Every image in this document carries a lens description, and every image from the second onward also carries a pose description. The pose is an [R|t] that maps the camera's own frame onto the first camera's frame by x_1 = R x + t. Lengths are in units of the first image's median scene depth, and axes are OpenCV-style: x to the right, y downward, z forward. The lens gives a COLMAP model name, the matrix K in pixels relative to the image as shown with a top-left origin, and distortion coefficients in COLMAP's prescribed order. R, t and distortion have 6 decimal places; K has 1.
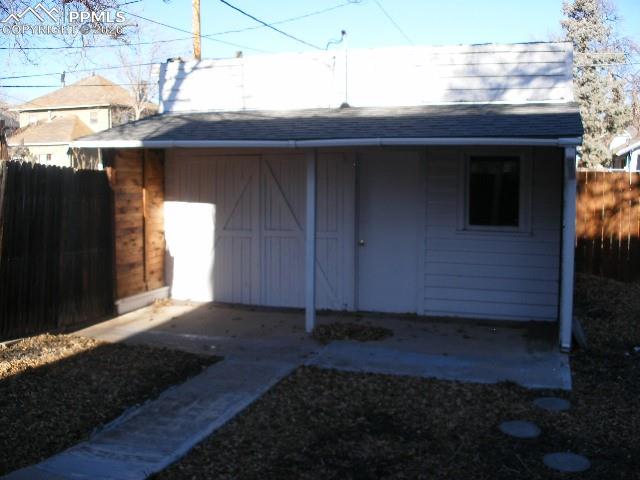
lens RADIAL K [[674.3, 0, 321.4], [0, 674.3, 236.2], [0, 0, 1]] dist [-0.136844, 0.000000]
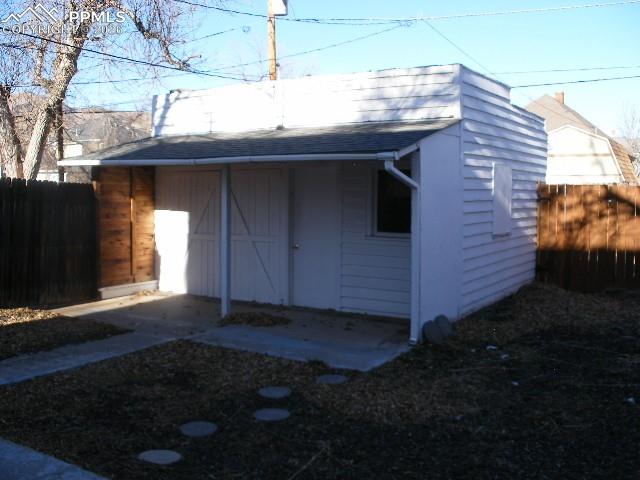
lens RADIAL K [[674.3, 0, 318.5], [0, 674.3, 240.3], [0, 0, 1]] dist [-0.136844, 0.000000]
pose [[0.970642, 0.019440, -0.239740, 0.382546], [-0.023826, 0.999597, -0.015411, 0.016700], [0.239344, 0.020671, 0.970715, -0.110086]]
